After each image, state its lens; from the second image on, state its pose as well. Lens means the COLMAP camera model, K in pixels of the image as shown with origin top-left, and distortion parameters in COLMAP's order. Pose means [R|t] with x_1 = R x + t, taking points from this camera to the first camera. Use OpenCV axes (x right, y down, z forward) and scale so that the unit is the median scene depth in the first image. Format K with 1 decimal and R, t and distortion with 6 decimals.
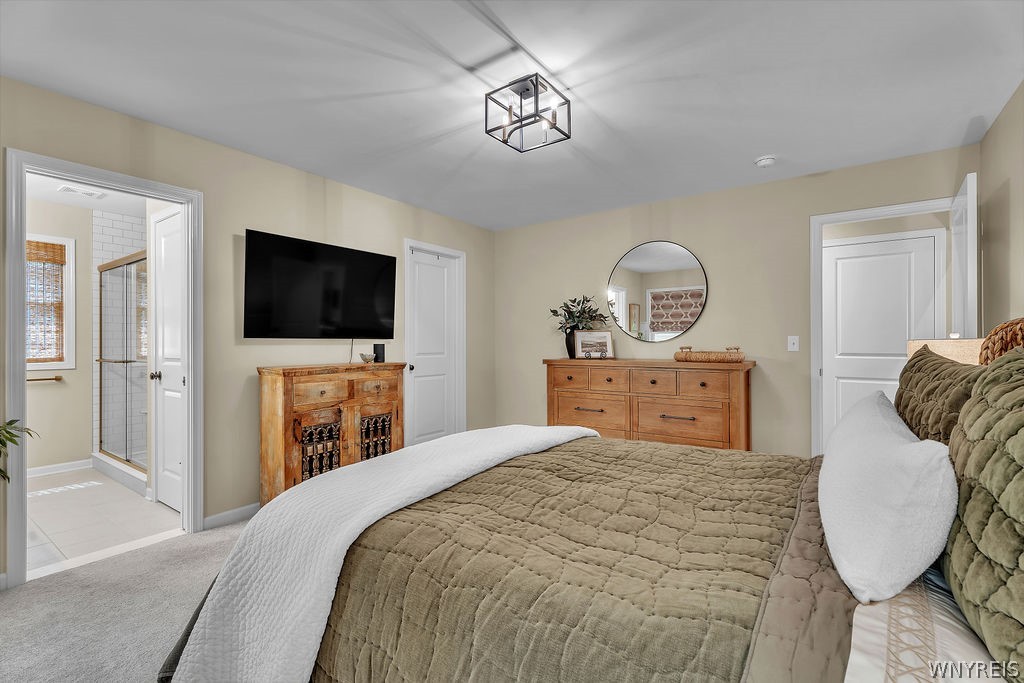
lens RADIAL K [[462.4, 0, 504.4], [0, 462.4, 343.6], [0, 0, 1]] dist [0.000970, -0.000040]
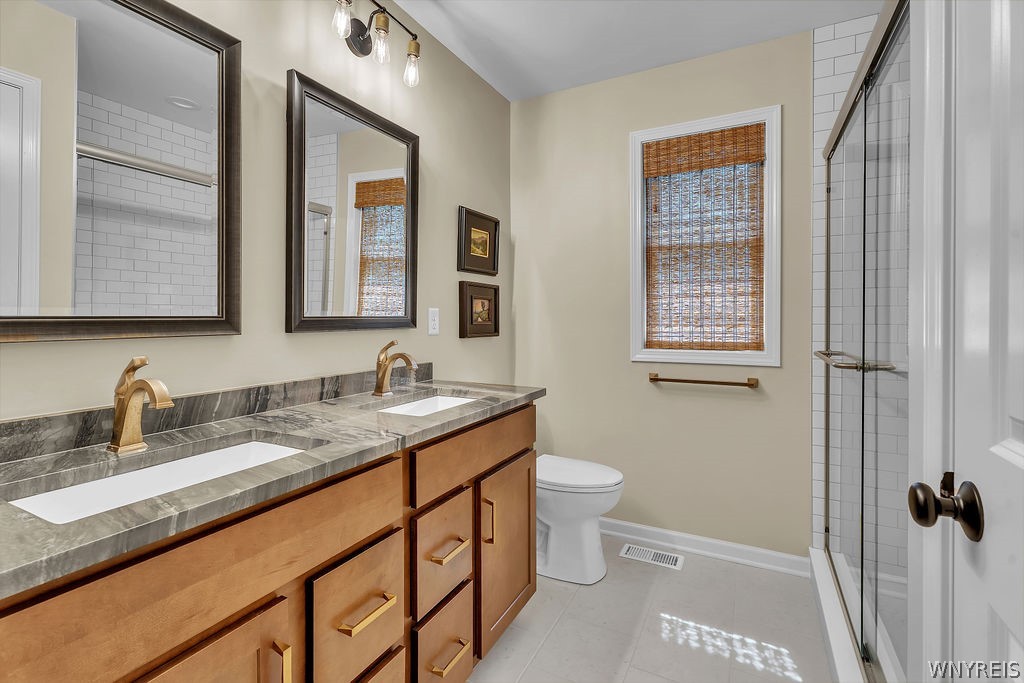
lens RADIAL K [[473.6, 0, 509.2], [0, 473.6, 313.3], [0, 0, 1]] dist [0.001585, 0.000188]
pose [[0.158699, 0.004145, -0.987318, -0.476440], [-0.005416, 0.999980, 0.003328, -0.003549], [0.987312, 0.004819, 0.158718, 0.638319]]
